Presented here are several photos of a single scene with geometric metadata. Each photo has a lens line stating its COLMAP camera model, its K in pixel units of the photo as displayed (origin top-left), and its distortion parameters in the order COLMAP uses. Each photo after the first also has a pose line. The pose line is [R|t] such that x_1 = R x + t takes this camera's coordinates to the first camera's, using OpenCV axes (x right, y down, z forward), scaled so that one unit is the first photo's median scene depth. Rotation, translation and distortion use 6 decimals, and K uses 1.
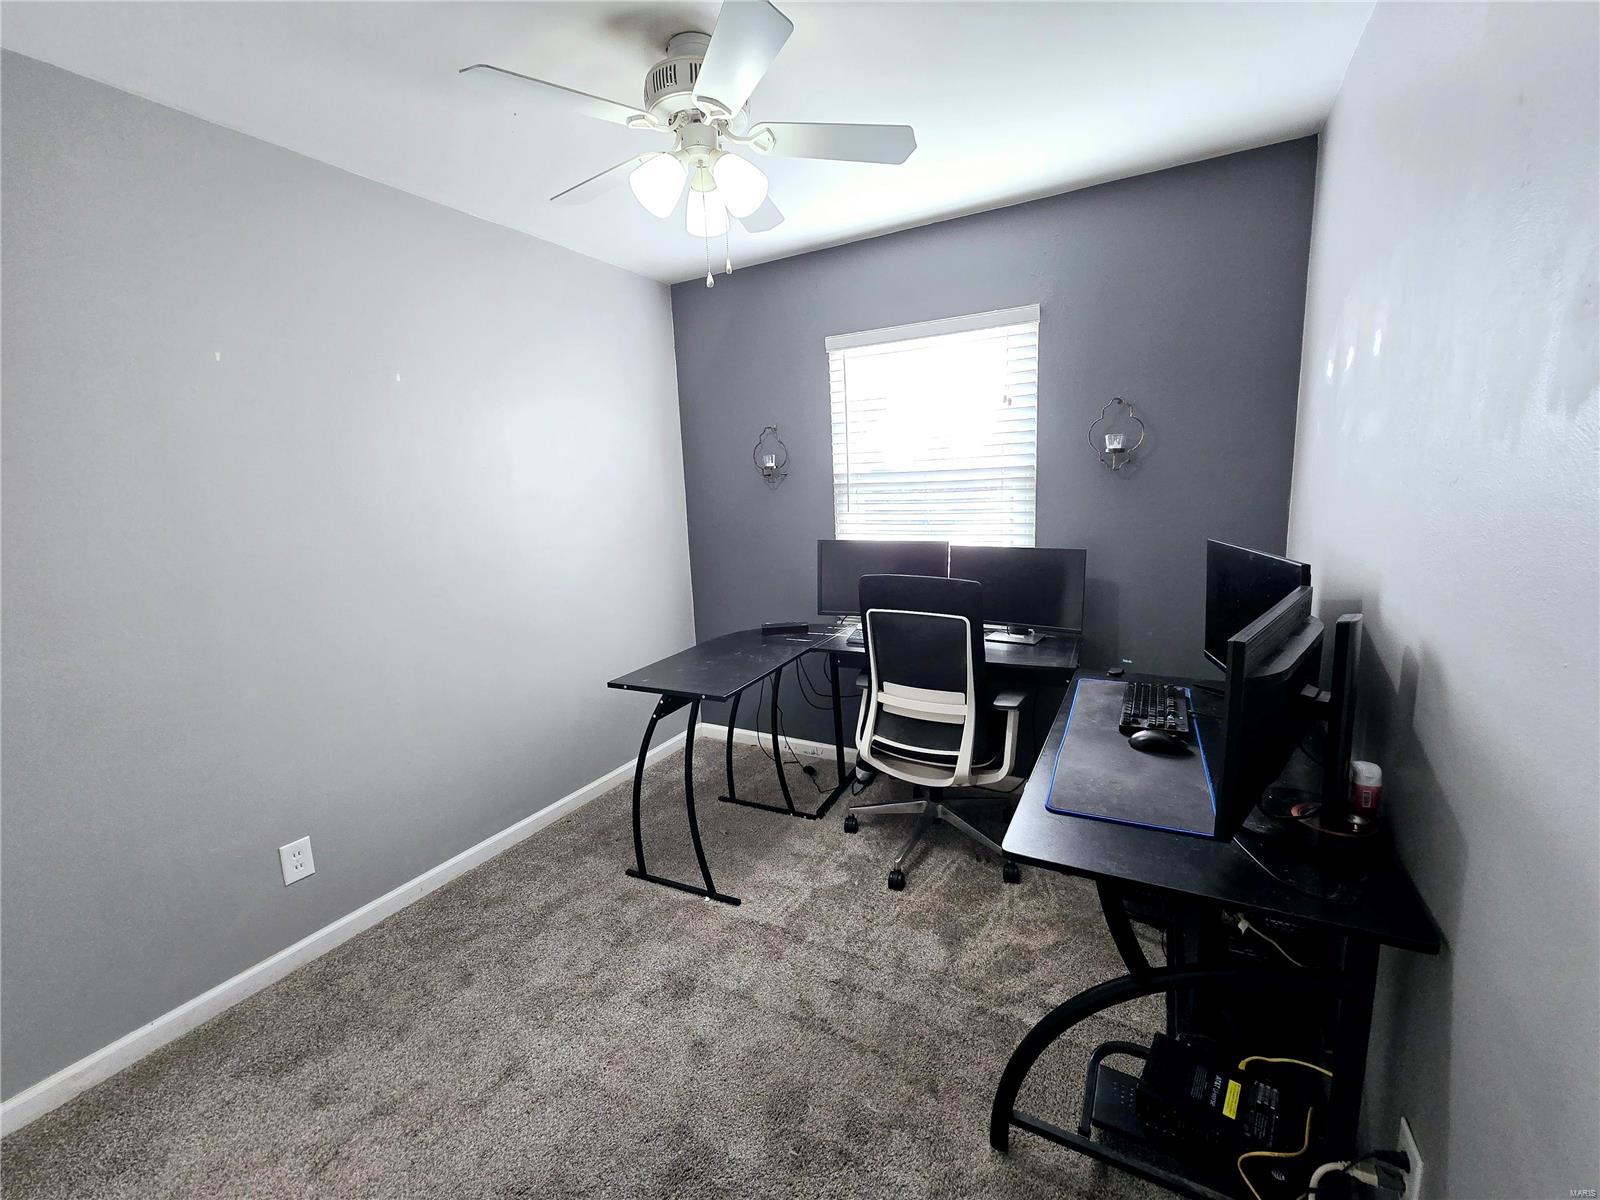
lens RADIAL K [[658.9, 0, 804.4], [0, 658.9, 594.3], [0, 0, 1]] dist [0.001396, -0.000445]
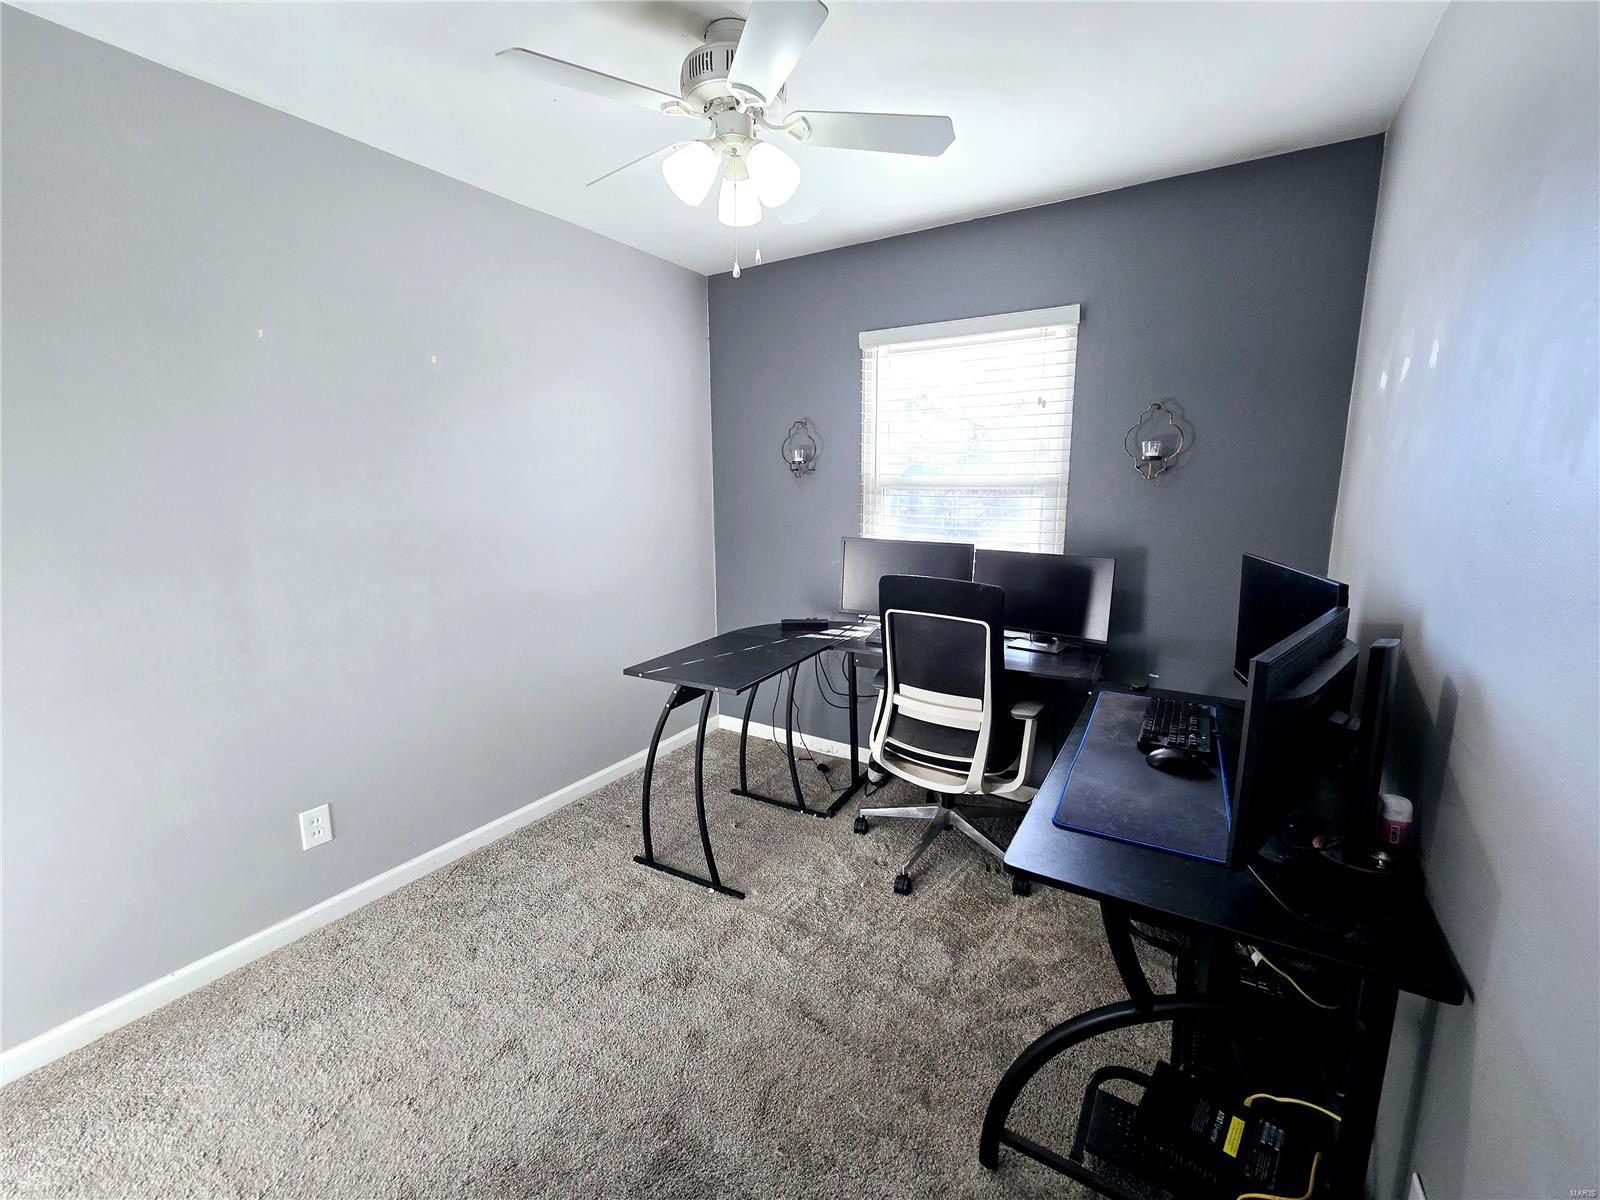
lens RADIAL K [[658.9, 0, 804.4], [0, 658.9, 594.3], [0, 0, 1]] dist [0.001396, -0.000445]
pose [[0.997839, 0.047296, -0.045610, 0.022433], [-0.047049, 0.998872, 0.006483, -0.000555], [0.045865, -0.004323, 0.998938, 0.010860]]
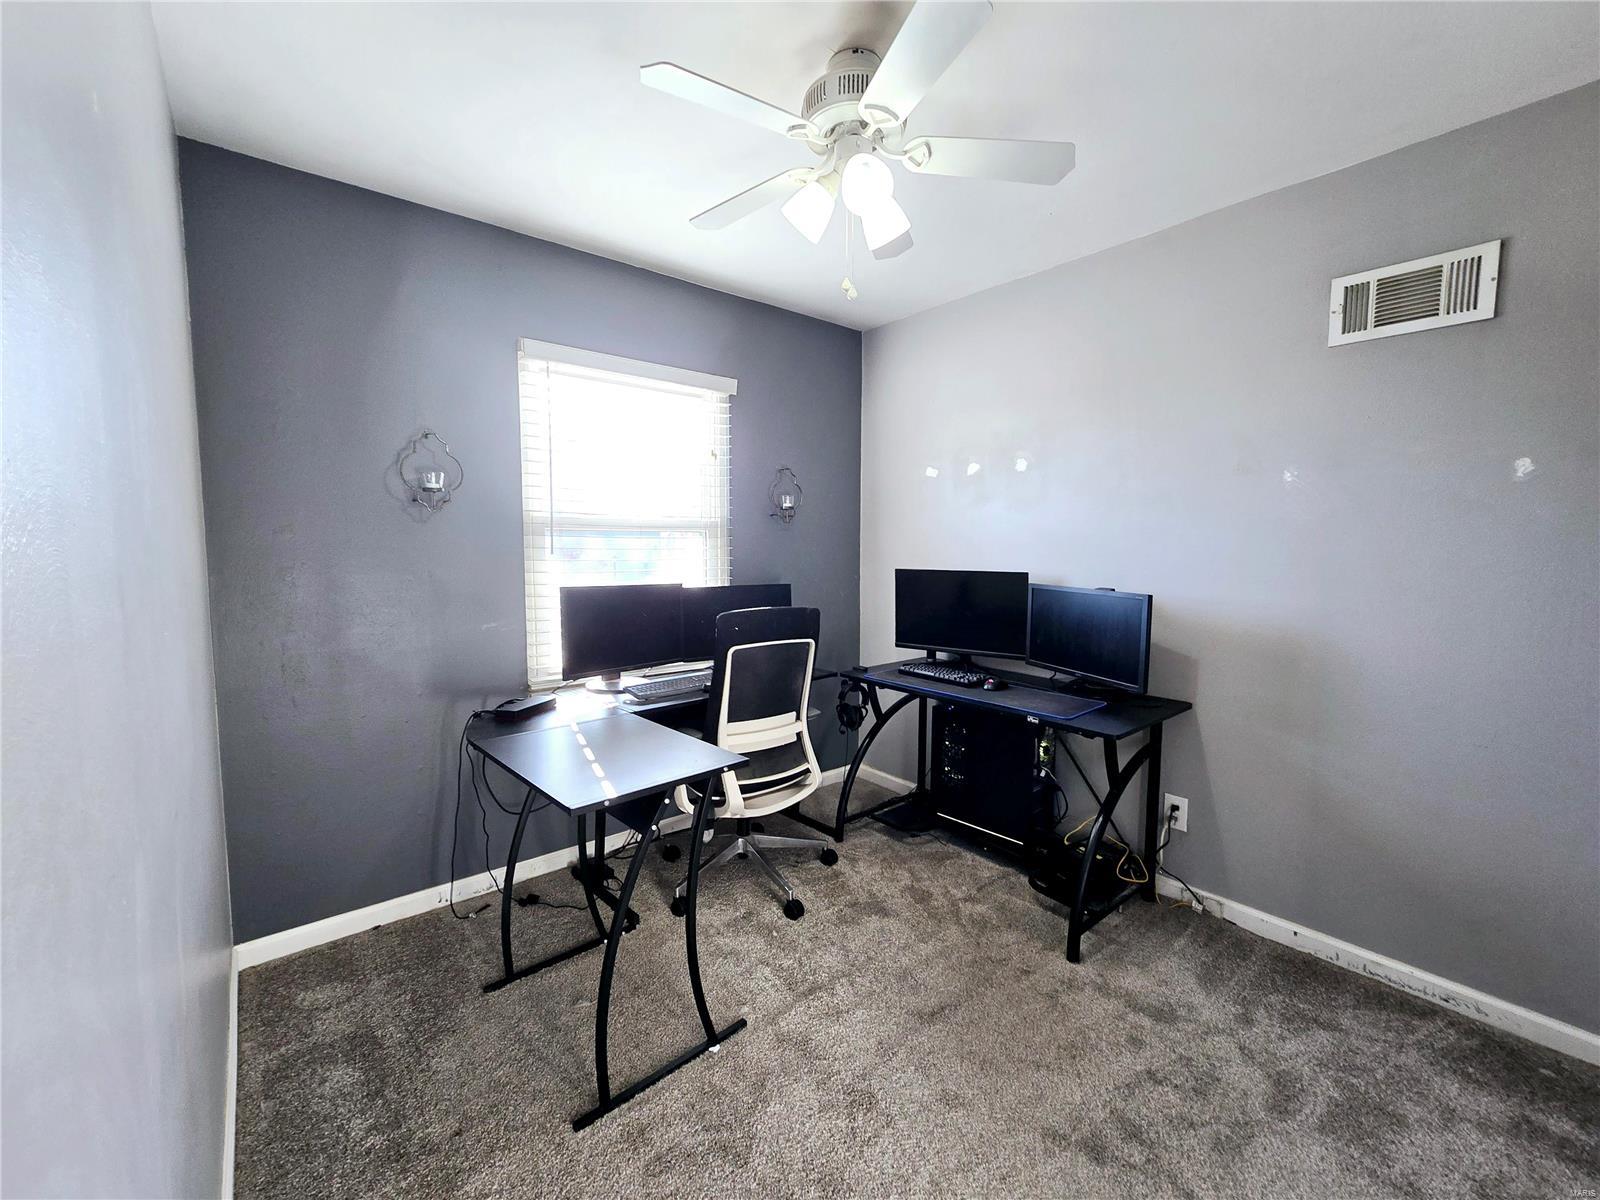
lens RADIAL K [[664.3, 0, 805.3], [0, 664.3, 599.5], [0, 0, 1]] dist [0.000480, -0.000015]
pose [[0.358837, -0.036192, 0.932698, -1.074581], [0.140488, 0.989959, -0.015636, -0.021833], [-0.922767, 0.136643, 0.360319, 0.760063]]
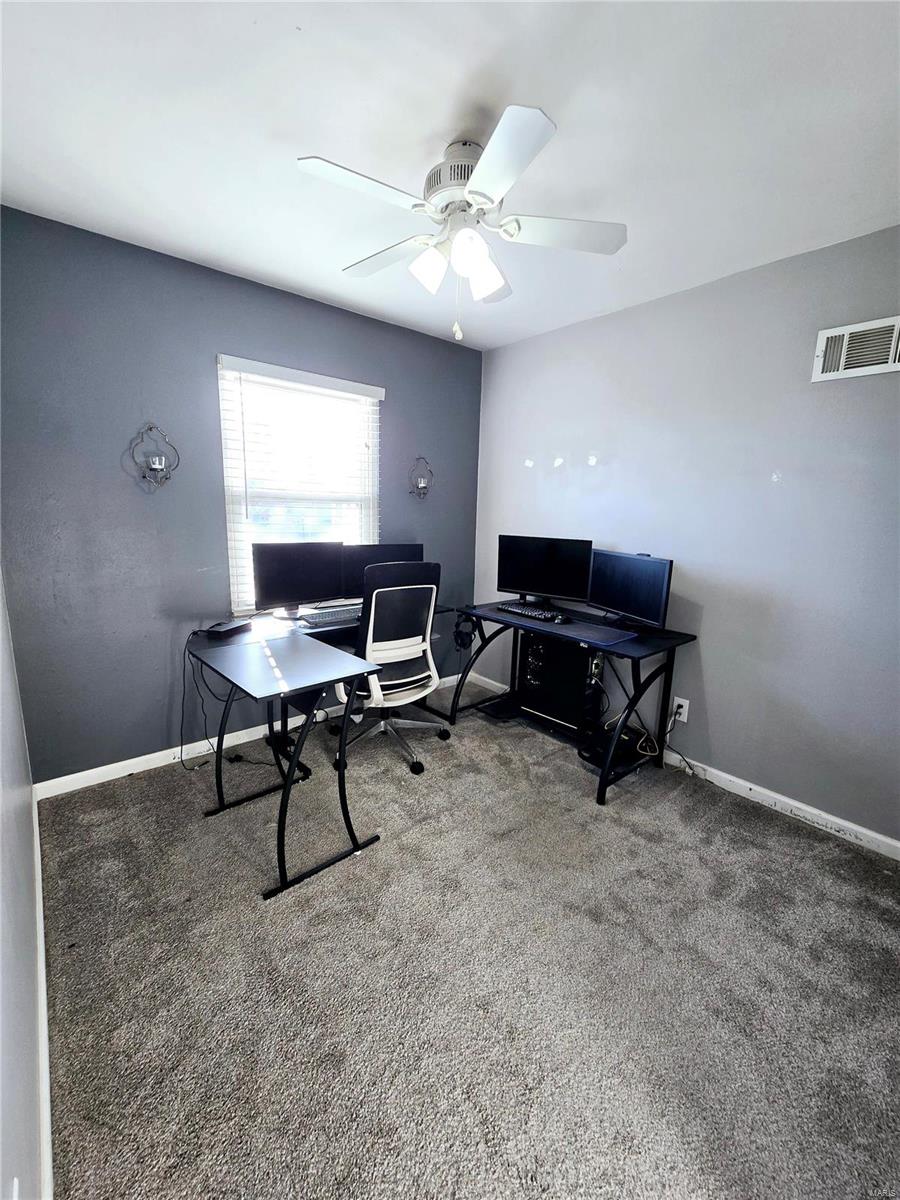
lens RADIAL K [[494.2, 0, 455.9], [0, 494.2, 606.4], [0, 0, 1]] dist [0.001396, -0.000445]
pose [[0.345013, -0.132036, 0.929265, -1.118884], [0.115326, 0.988518, 0.097637, -0.032745], [-0.931486, 0.073482, 0.356278, 0.680498]]
